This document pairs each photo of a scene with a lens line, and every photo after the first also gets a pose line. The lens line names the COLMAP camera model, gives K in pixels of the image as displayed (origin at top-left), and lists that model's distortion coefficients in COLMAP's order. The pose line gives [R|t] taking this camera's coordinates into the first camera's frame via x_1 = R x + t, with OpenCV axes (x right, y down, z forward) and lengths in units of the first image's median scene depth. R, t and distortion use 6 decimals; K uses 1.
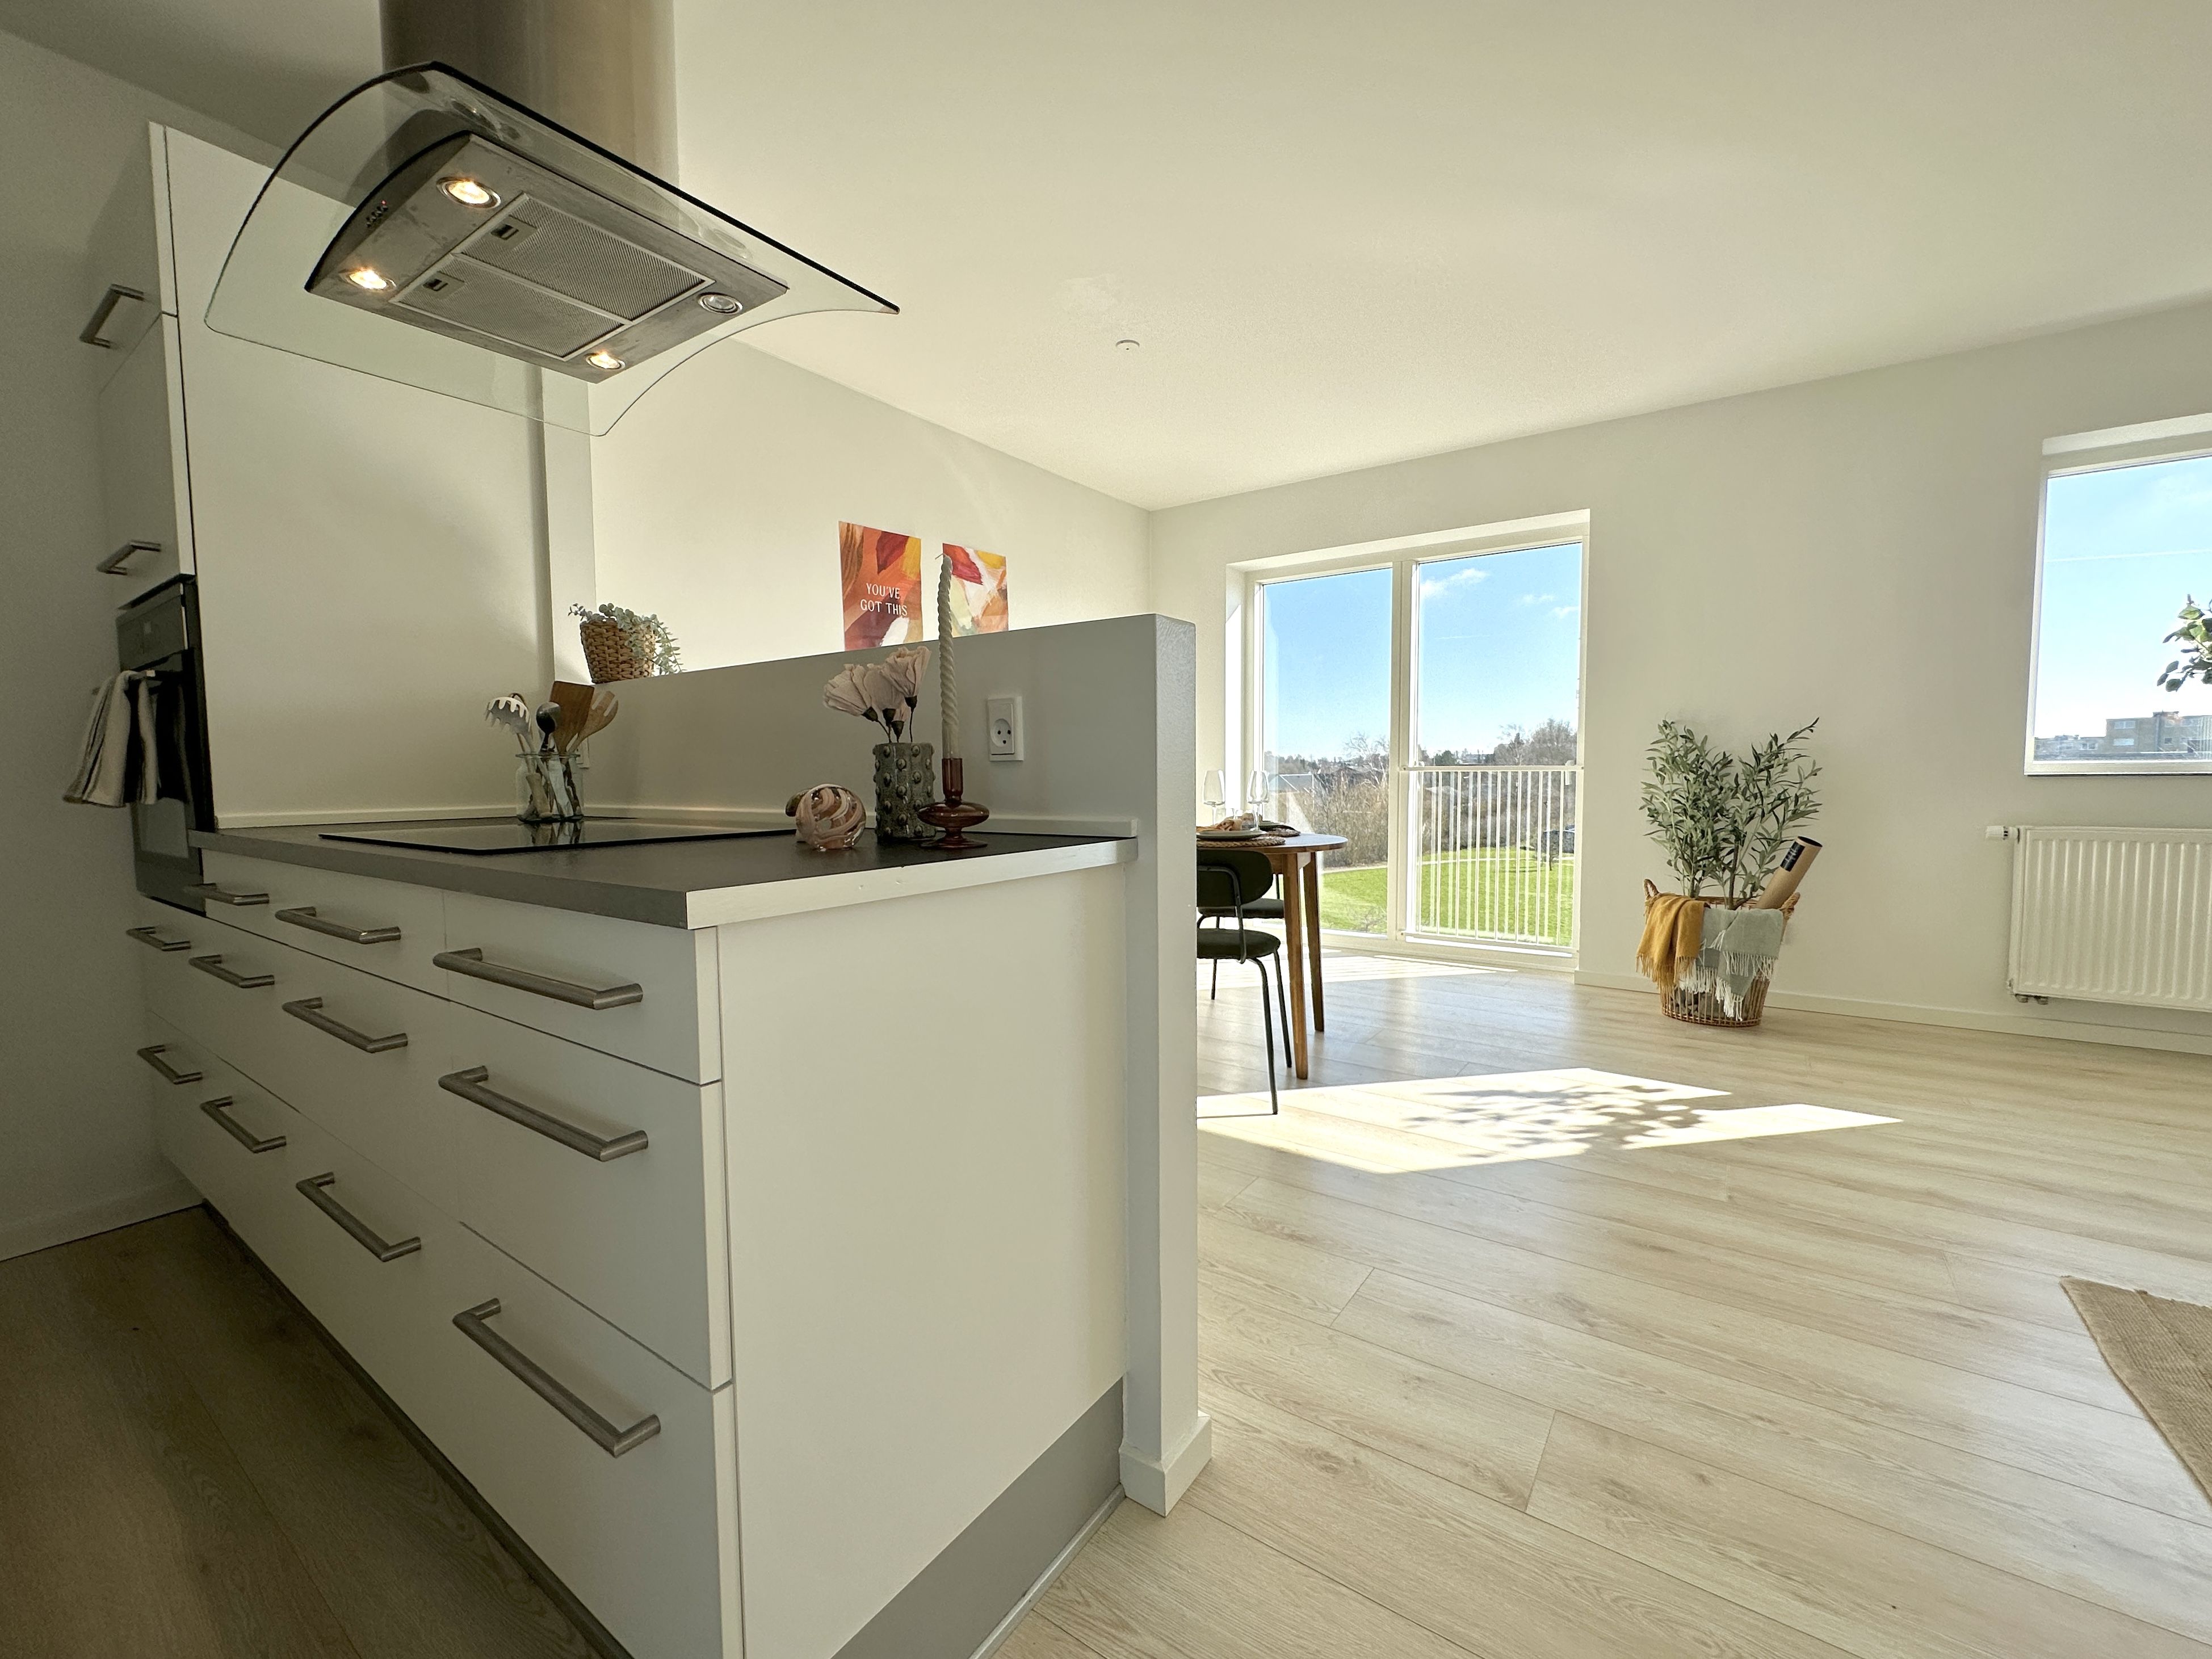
lens RADIAL K [[914.0, 0, 1099.2], [0, 914.0, 828.1], [0, 0, 1]] dist [0.000509, -0.000141]
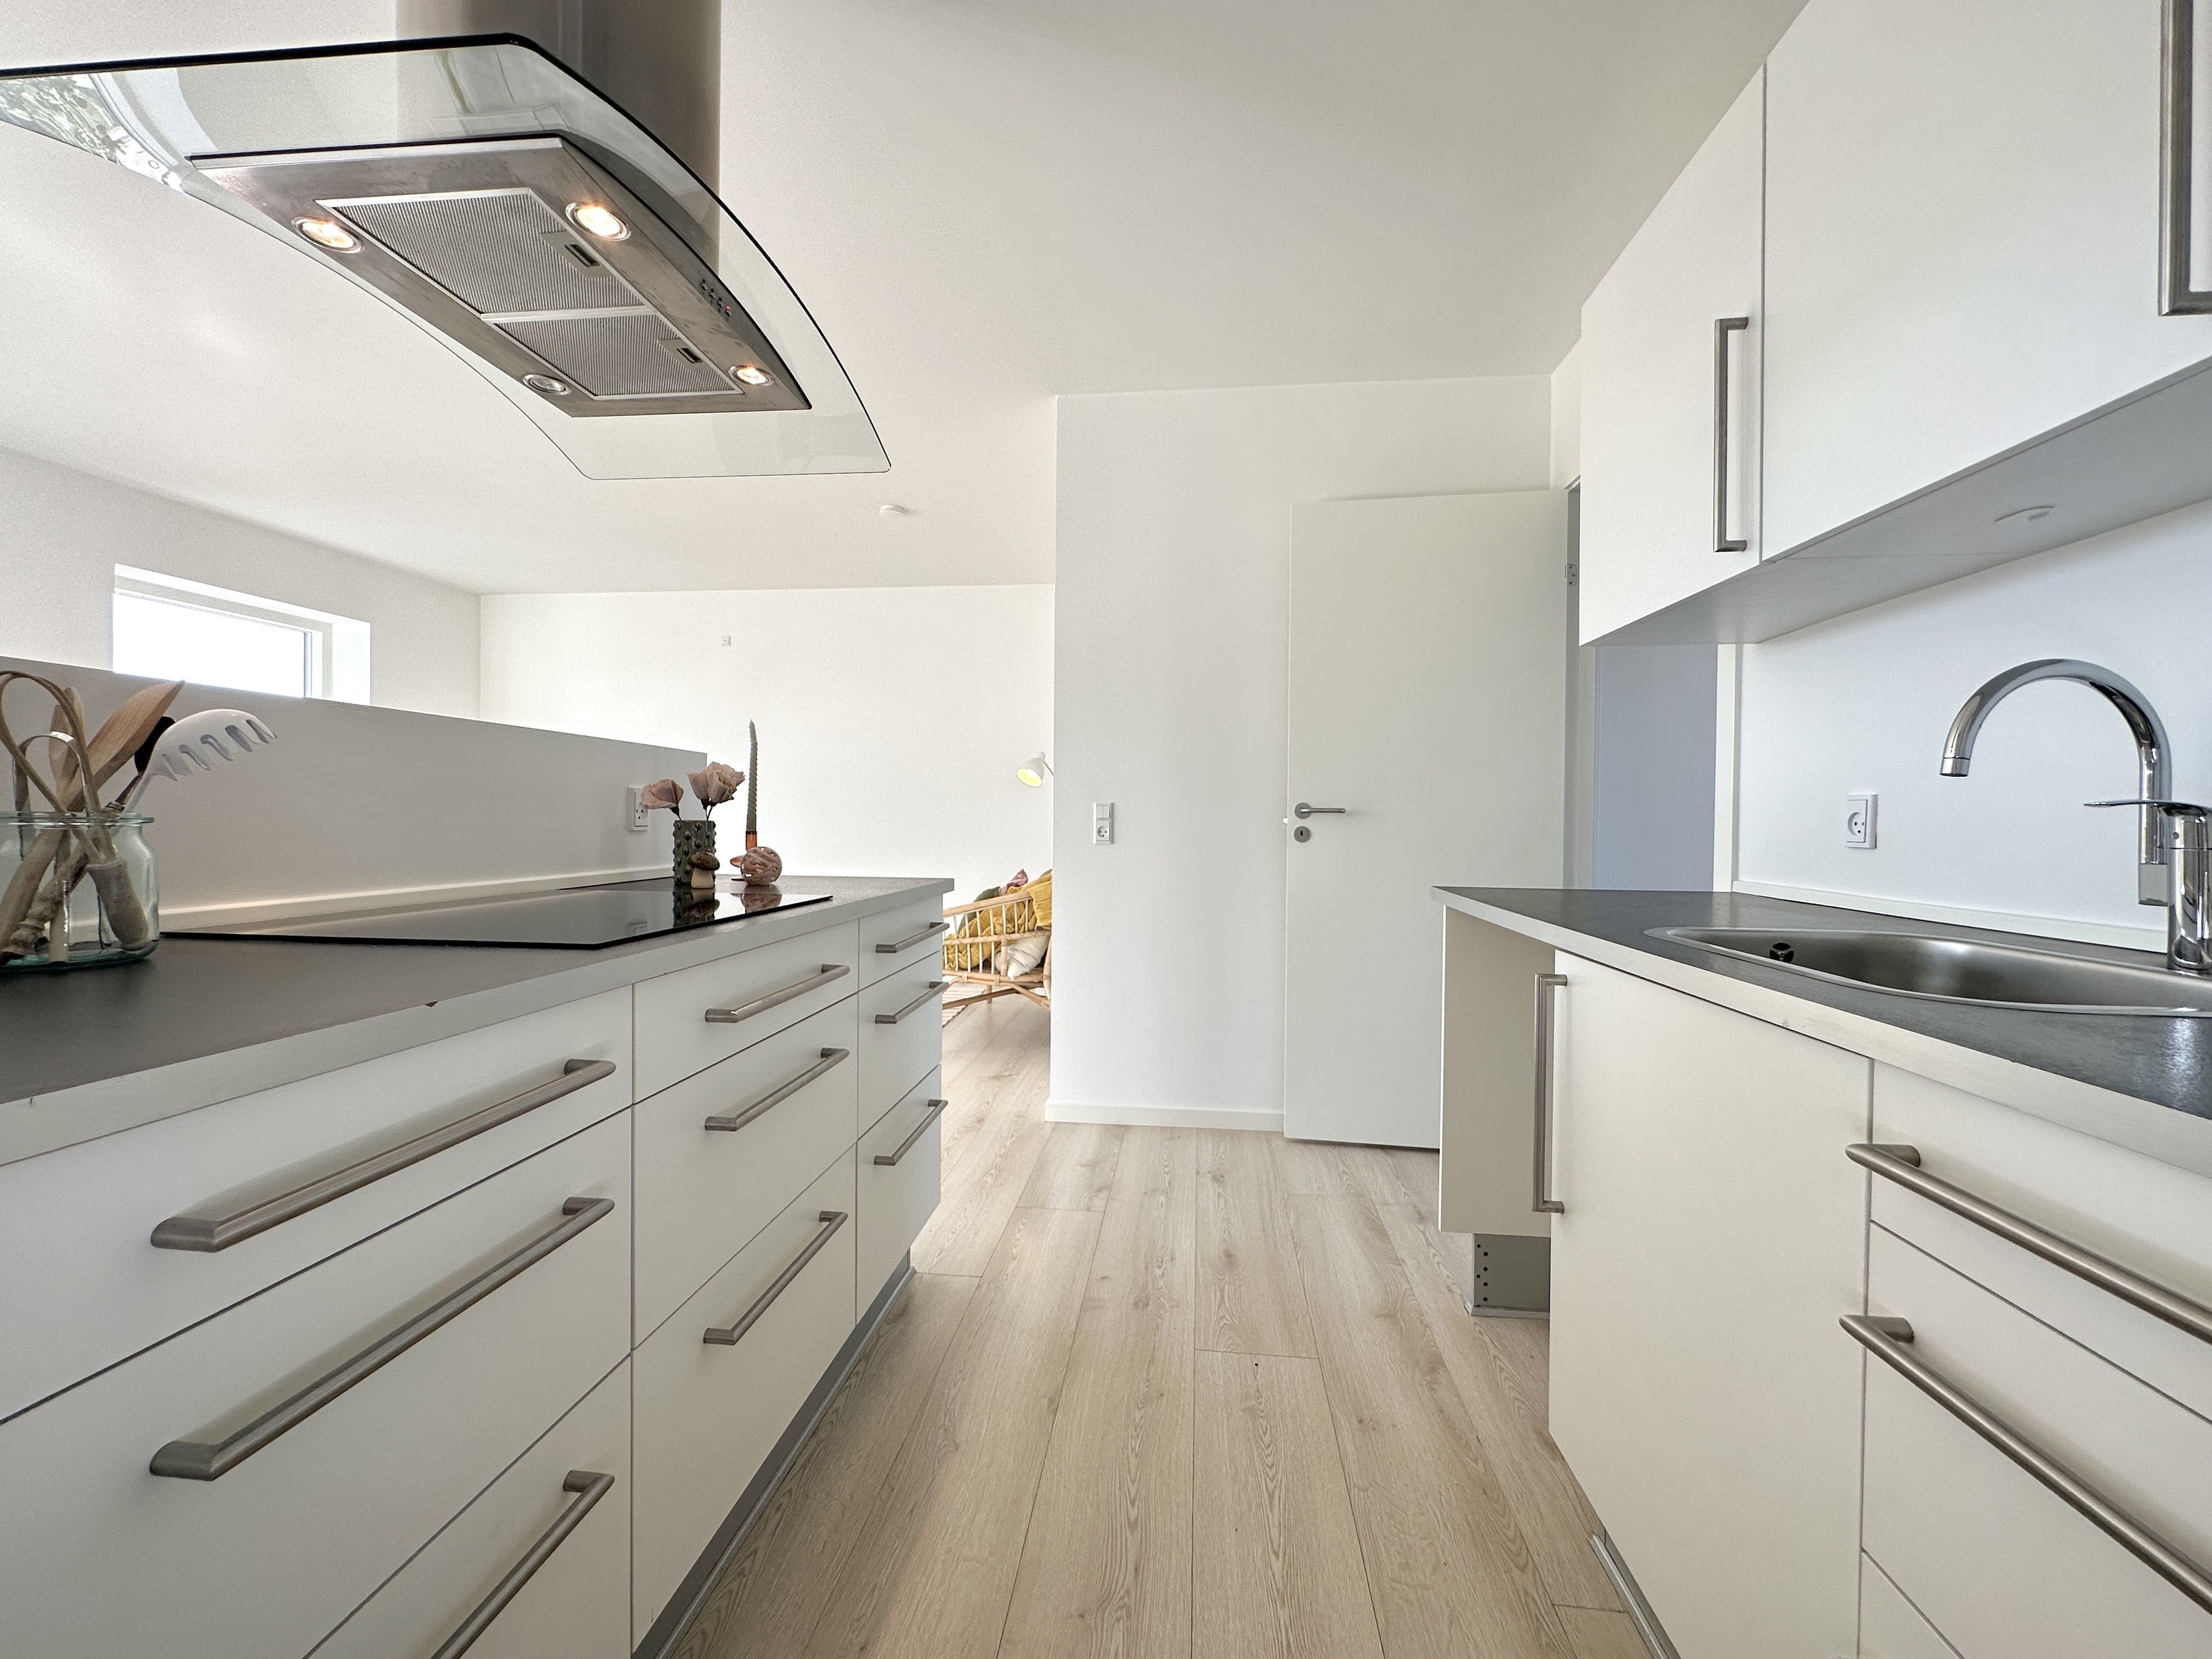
lens RADIAL K [[882.0, 0, 1101.4], [0, 882.0, 829.8], [0, 0, 1]] dist [-0.001165, -0.000053]
pose [[-0.485241, -0.006305, 0.874358, -1.050330], [0.049045, 0.998203, 0.034417, -0.053696], [-0.873004, 0.059583, -0.484060, 0.641804]]
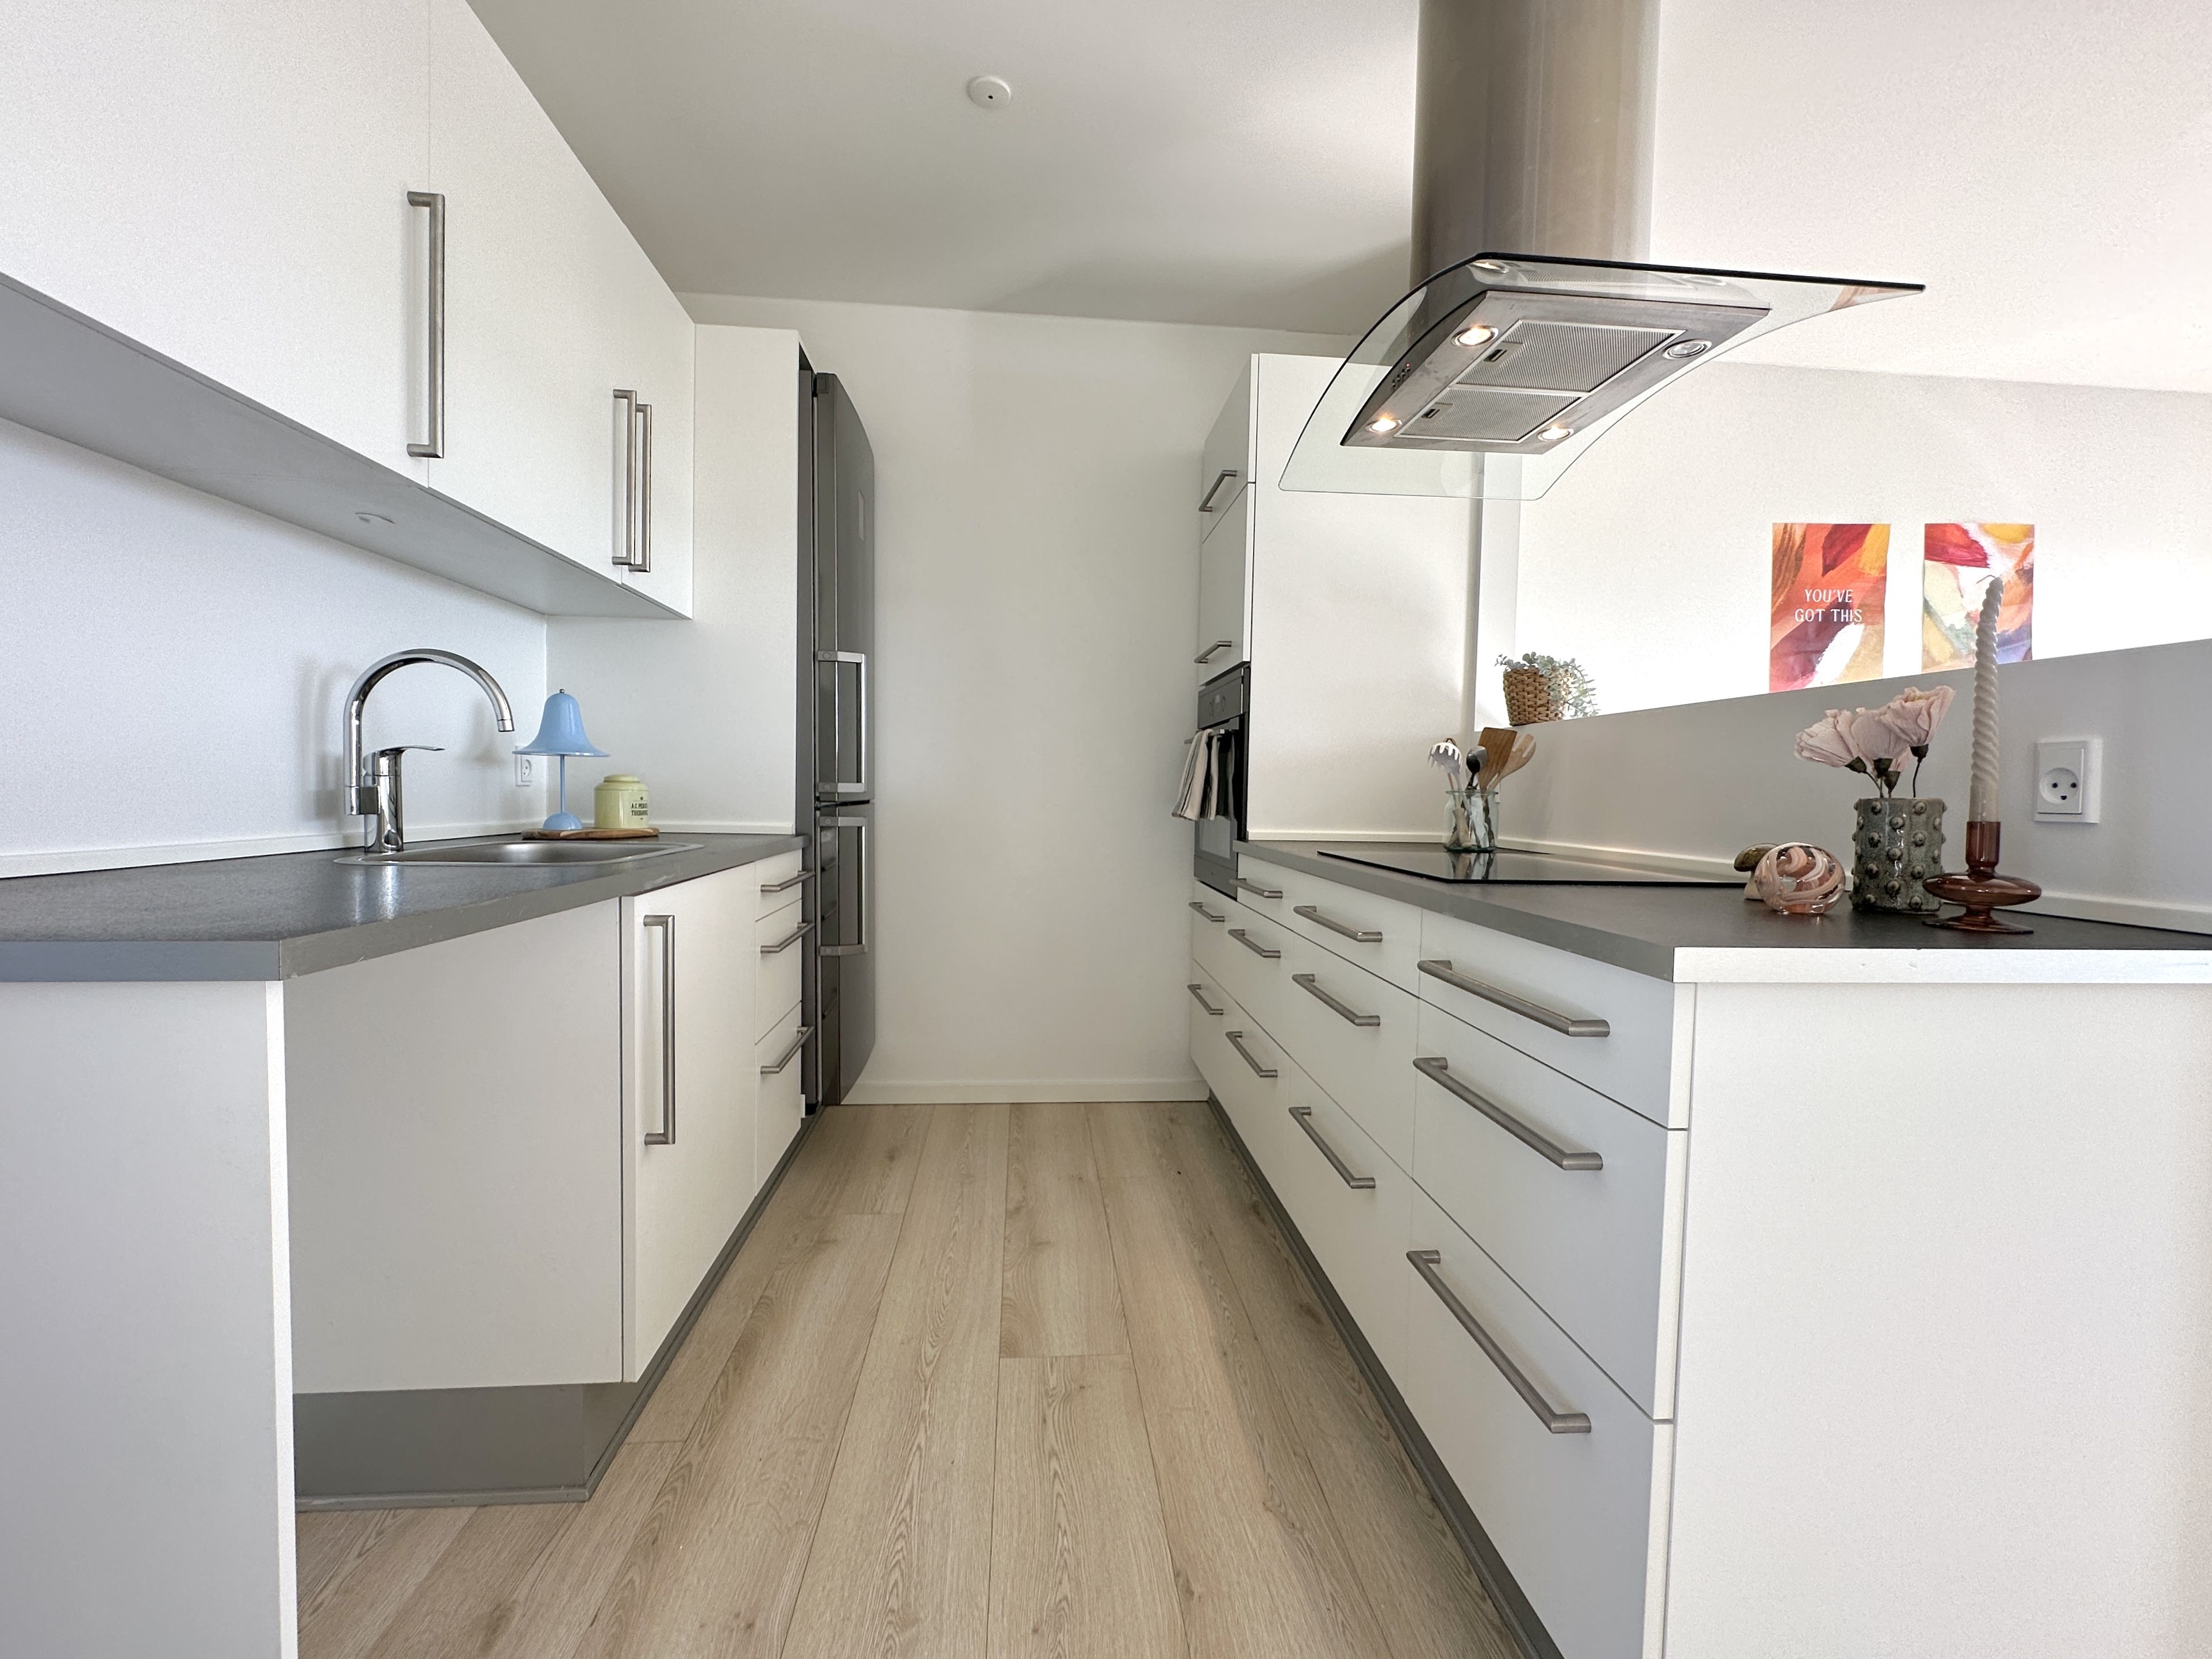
lens RADIAL K [[924.5, 0, 1106.0], [0, 924.5, 829.5], [0, 0, 1]] dist [-0.002228, 0.000234]
pose [[0.648968, 0.054762, -0.758842, -0.022047], [-0.073293, 0.997267, 0.009287, -0.009644], [0.757277, 0.049590, 0.651208, -0.072809]]
